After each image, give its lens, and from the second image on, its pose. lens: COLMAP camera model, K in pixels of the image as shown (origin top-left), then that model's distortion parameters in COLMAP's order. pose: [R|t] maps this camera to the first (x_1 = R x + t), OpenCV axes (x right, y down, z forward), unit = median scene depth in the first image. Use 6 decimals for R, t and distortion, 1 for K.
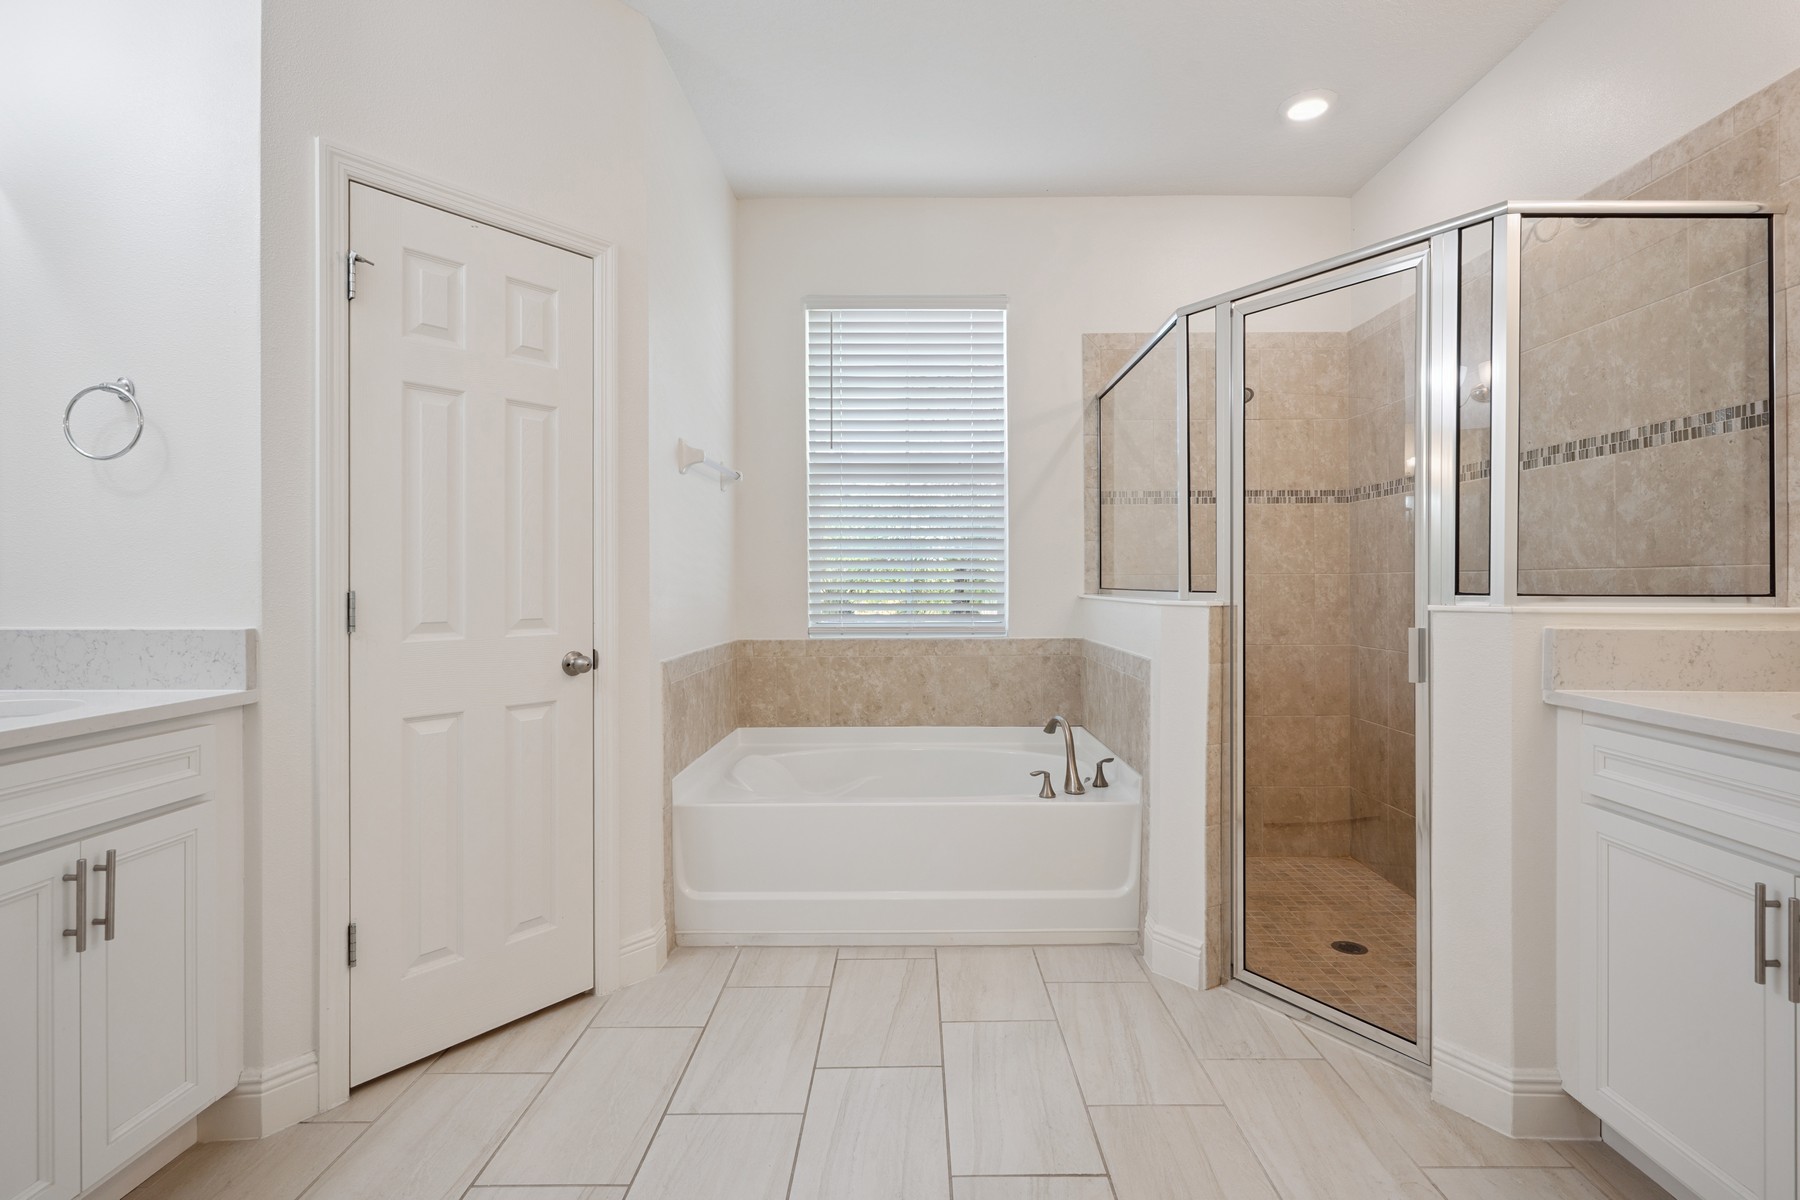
lens RADIAL K [[907.9, 0, 912.9], [0, 907.9, 590.9], [0, 0, 1]] dist [0.000142, -0.000874]
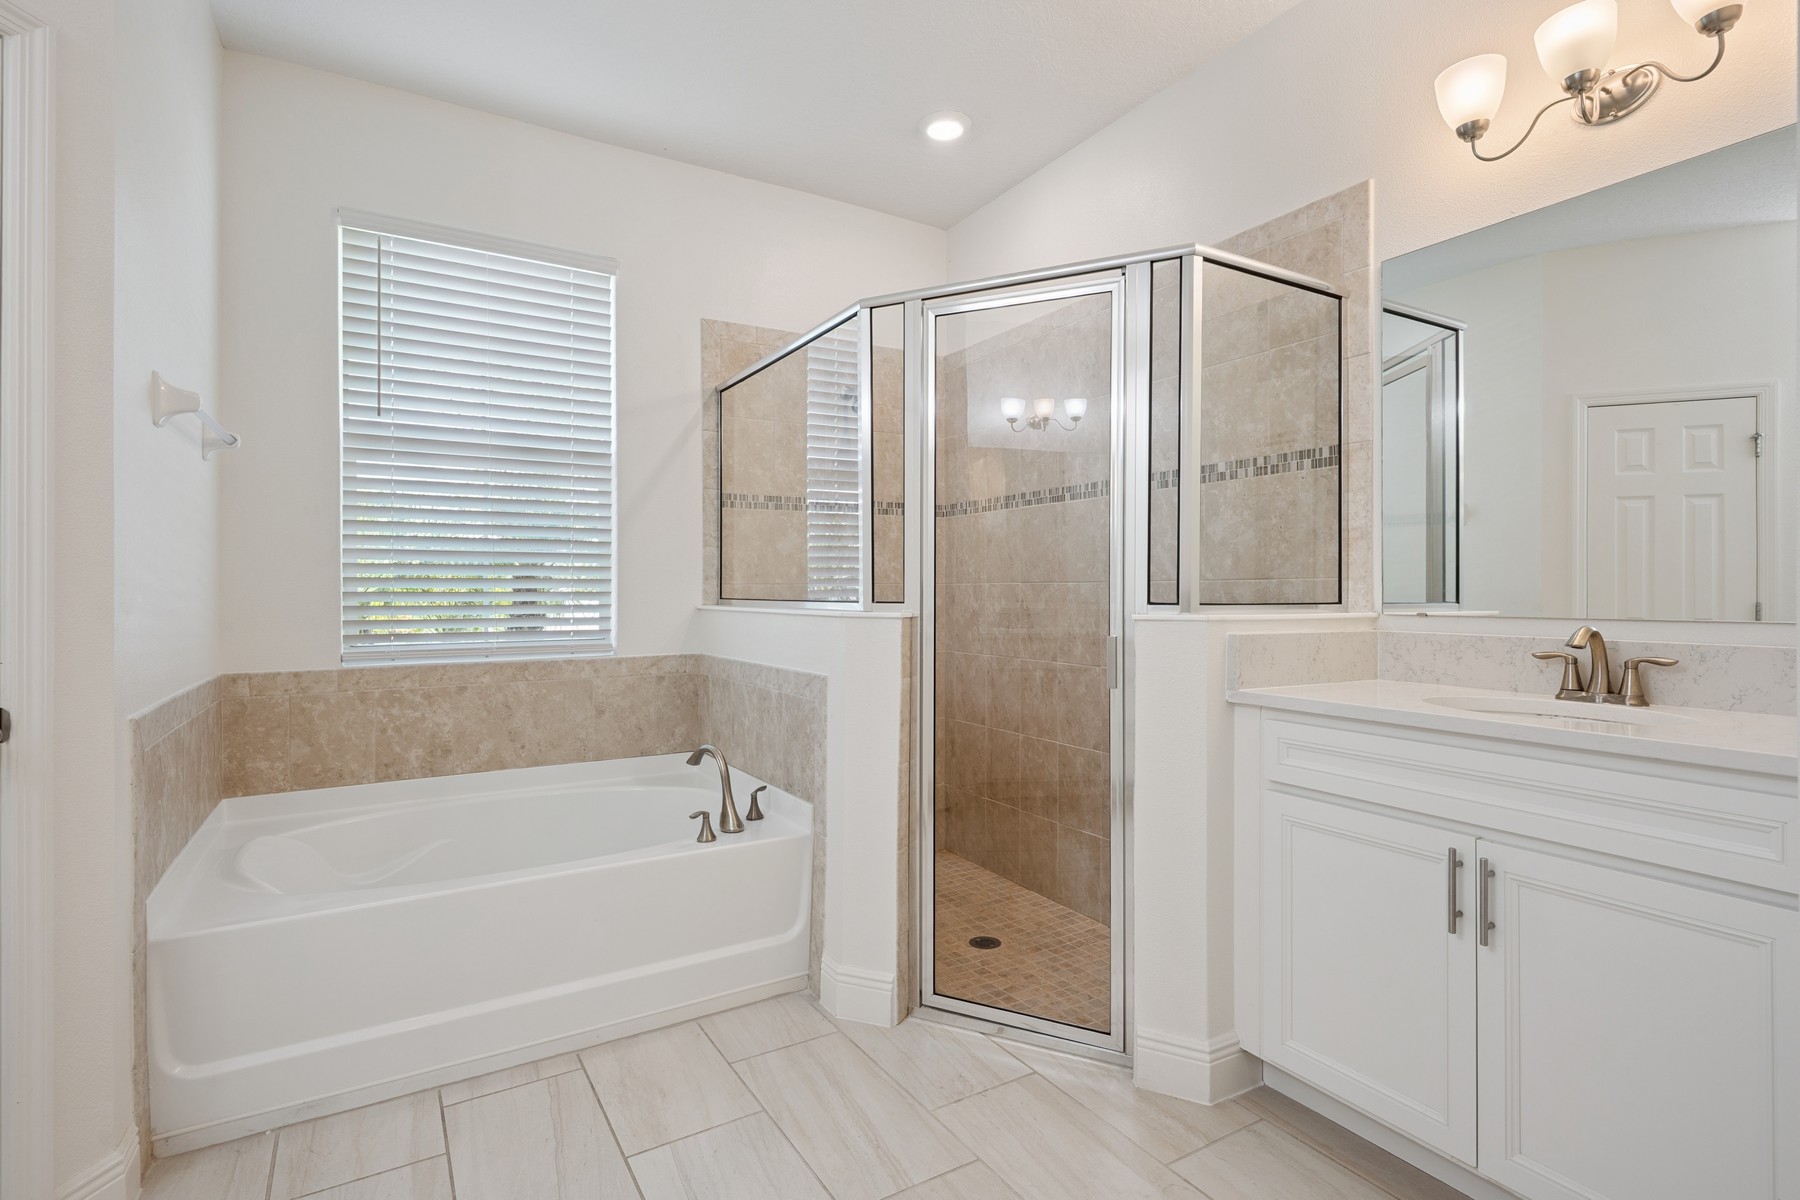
lens RADIAL K [[881.3, 0, 892.6], [0, 881.3, 593.9], [0, 0, 1]] dist [0.009399, -0.003603]
pose [[0.854342, -0.001540, 0.519708, -0.139839], [0.004796, 0.999976, -0.004920, -0.003136], [-0.519688, 0.006695, 0.854330, 0.191869]]
